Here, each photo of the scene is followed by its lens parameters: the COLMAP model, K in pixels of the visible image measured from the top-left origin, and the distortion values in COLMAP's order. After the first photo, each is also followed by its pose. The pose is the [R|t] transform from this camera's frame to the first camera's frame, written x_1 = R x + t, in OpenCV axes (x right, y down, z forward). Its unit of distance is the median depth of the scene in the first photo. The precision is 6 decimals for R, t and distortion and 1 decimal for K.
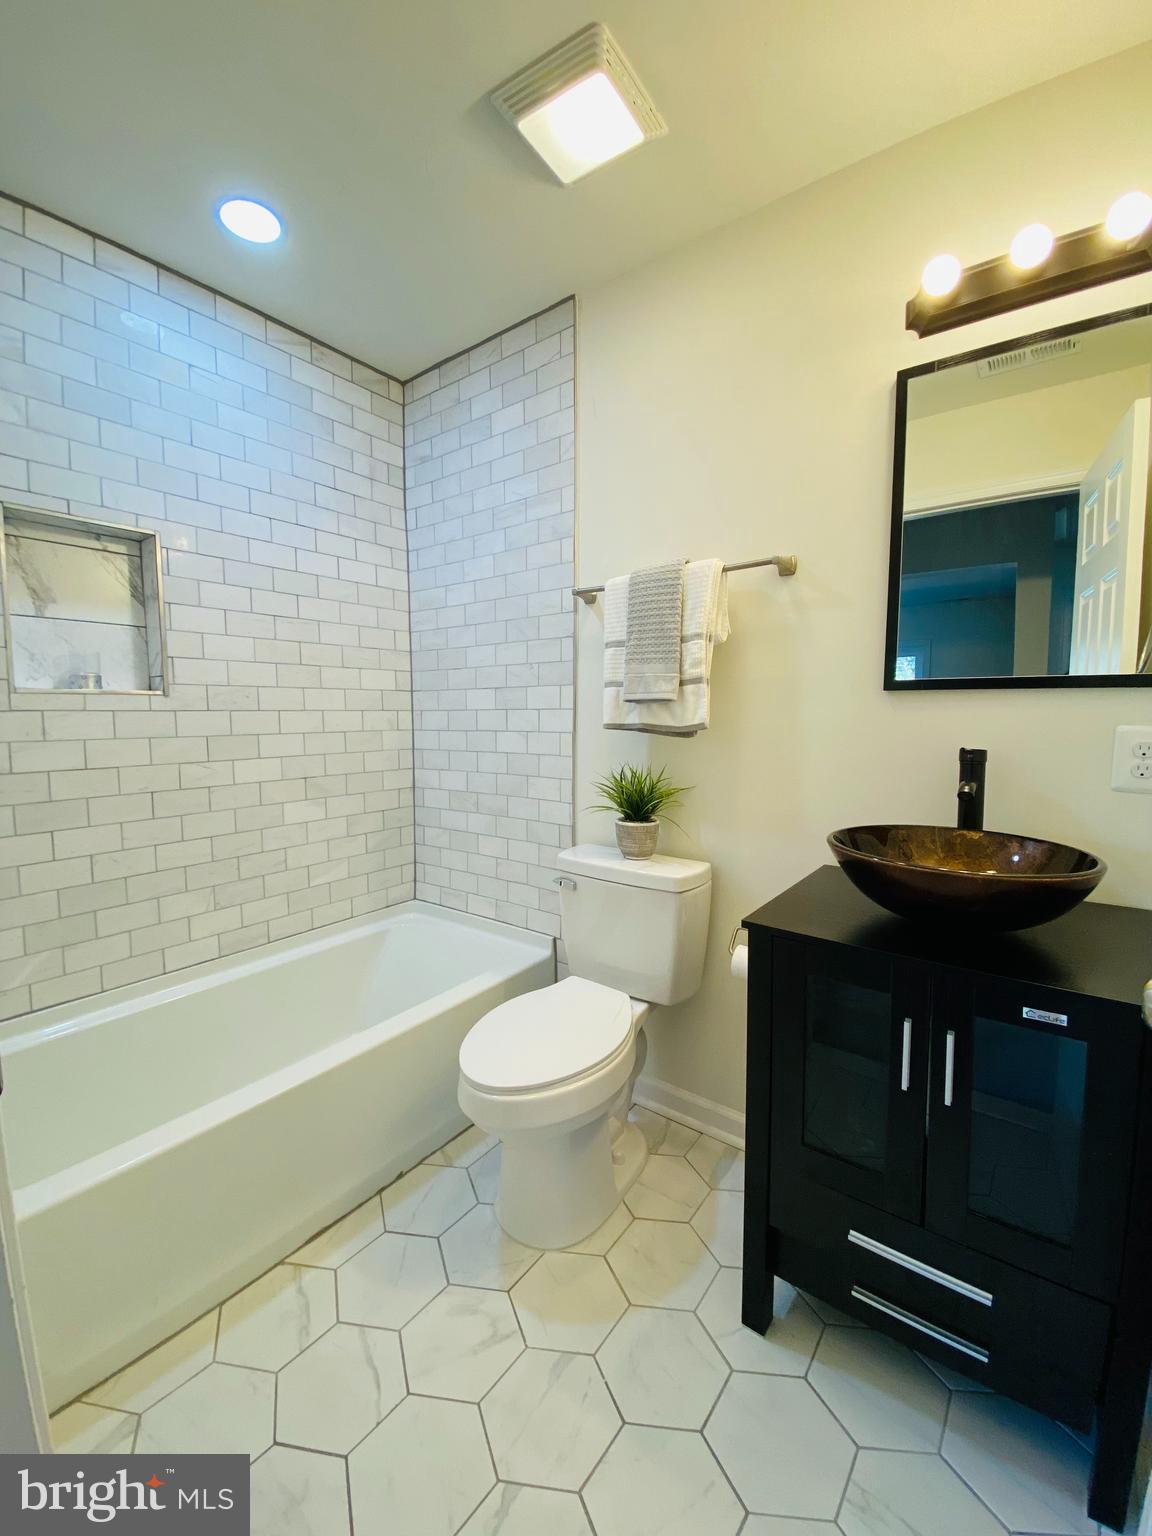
lens RADIAL K [[619.5, 0, 575.4], [0, 619.5, 772.3], [0, 0, 1]] dist [0.010710, -0.015885]
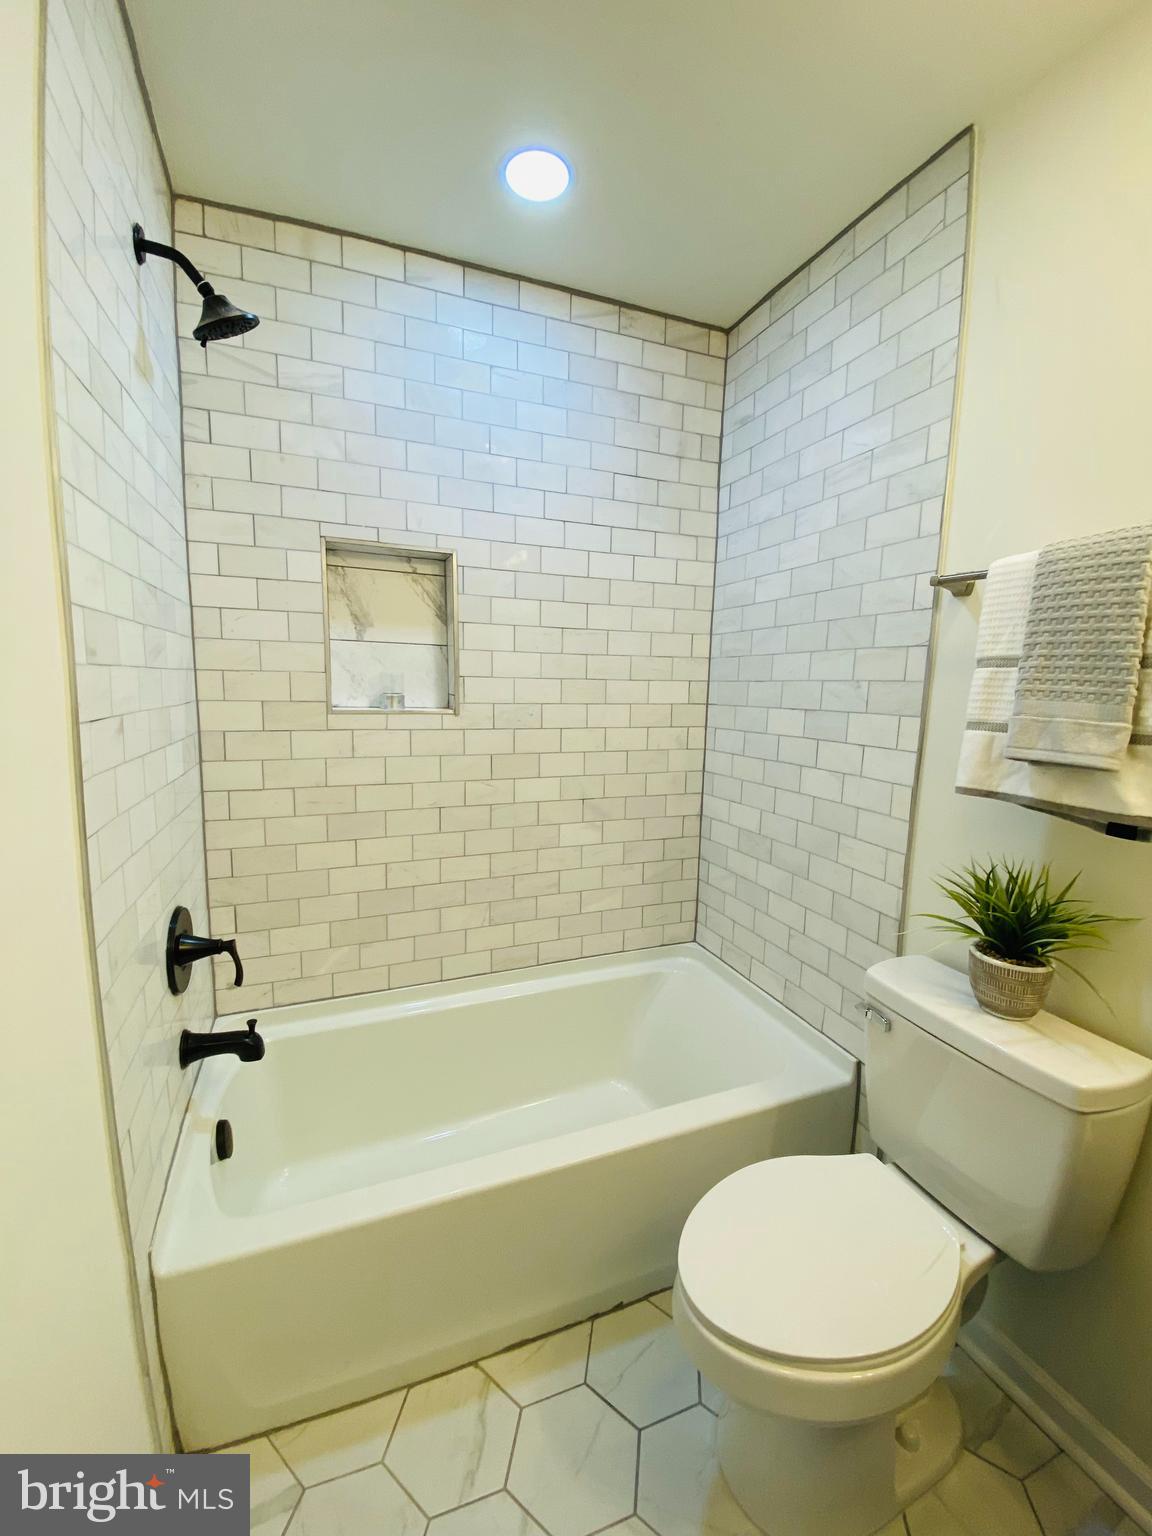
lens RADIAL K [[611.1, 0, 576.0], [0, 611.1, 768.0], [0, 0, 1]] dist [0.024130, -0.022755]
pose [[0.857942, 0.087779, -0.506191, 0.018549], [-0.067507, 0.996014, 0.058302, -0.098400], [0.509291, -0.015848, 0.860448, 0.221388]]
